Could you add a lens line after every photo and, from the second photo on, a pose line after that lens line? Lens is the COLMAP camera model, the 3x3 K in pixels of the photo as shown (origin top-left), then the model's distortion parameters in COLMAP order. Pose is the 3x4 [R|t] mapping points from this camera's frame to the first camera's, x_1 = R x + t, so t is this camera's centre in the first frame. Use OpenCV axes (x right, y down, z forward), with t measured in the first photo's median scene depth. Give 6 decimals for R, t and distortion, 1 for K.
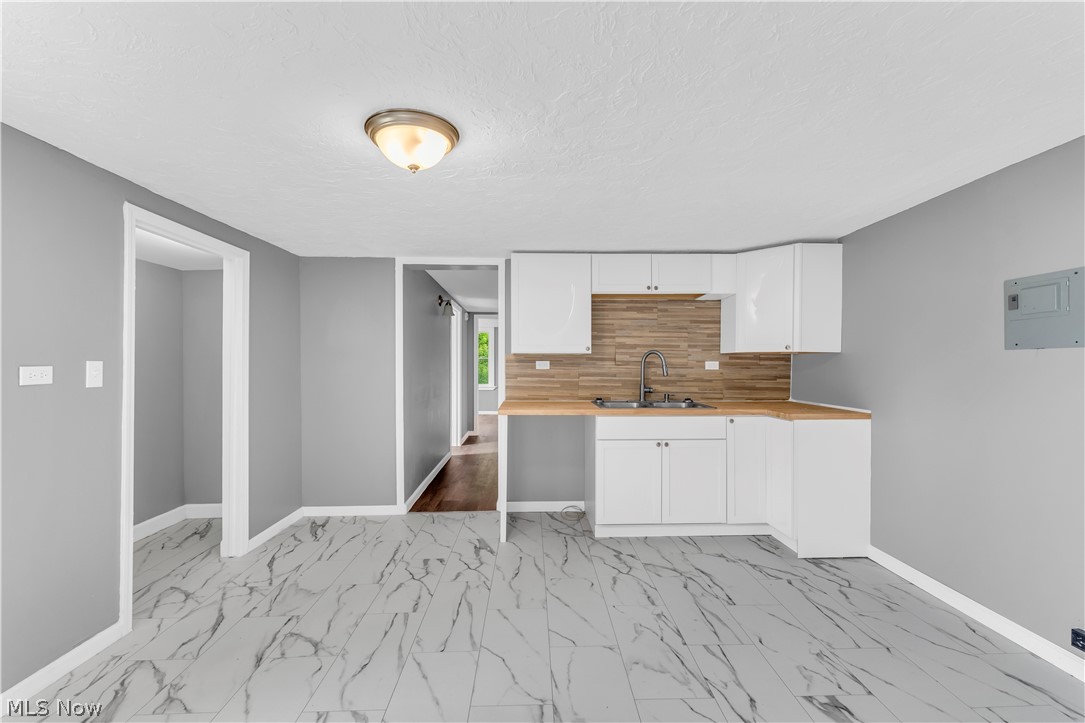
lens RADIAL K [[445.7, 0, 542.6], [0, 445.7, 362.0], [0, 0, 1]] dist [-0.001953, -0.000752]
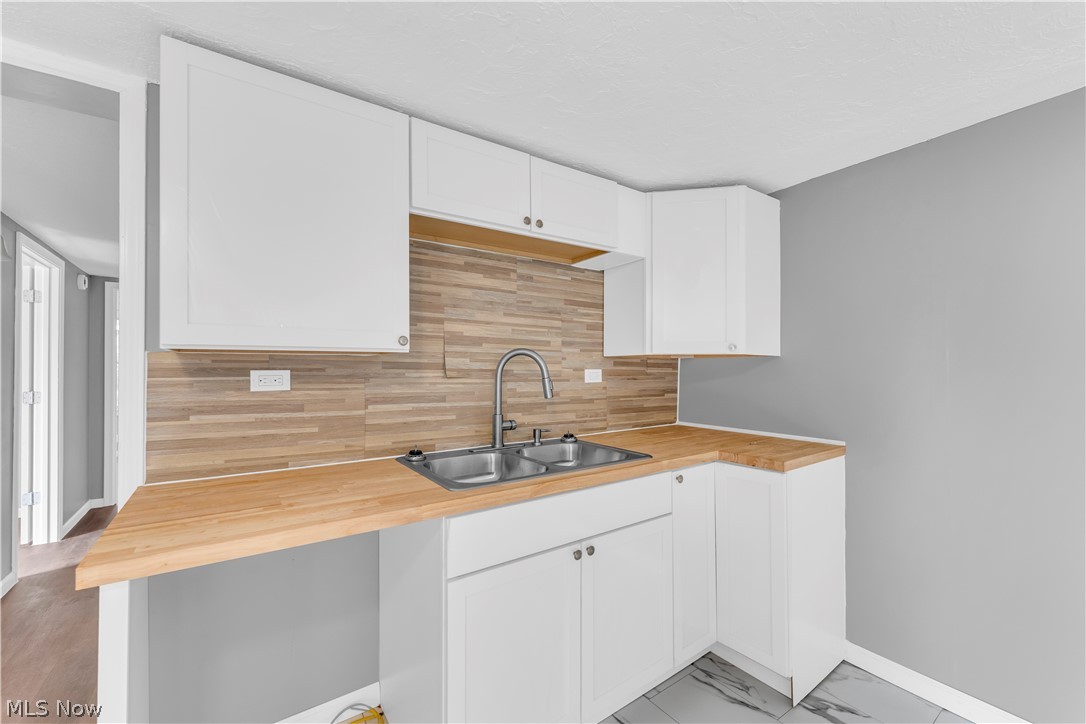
lens RADIAL K [[446.1, 0, 545.6], [0, 446.1, 362.6], [0, 0, 1]] dist [-0.001953, -0.000752]
pose [[0.833478, 0.003296, 0.552543, -0.014834], [0.001806, 0.999961, -0.008688, -0.005217], [-0.552550, 0.008239, 0.833439, 0.528575]]
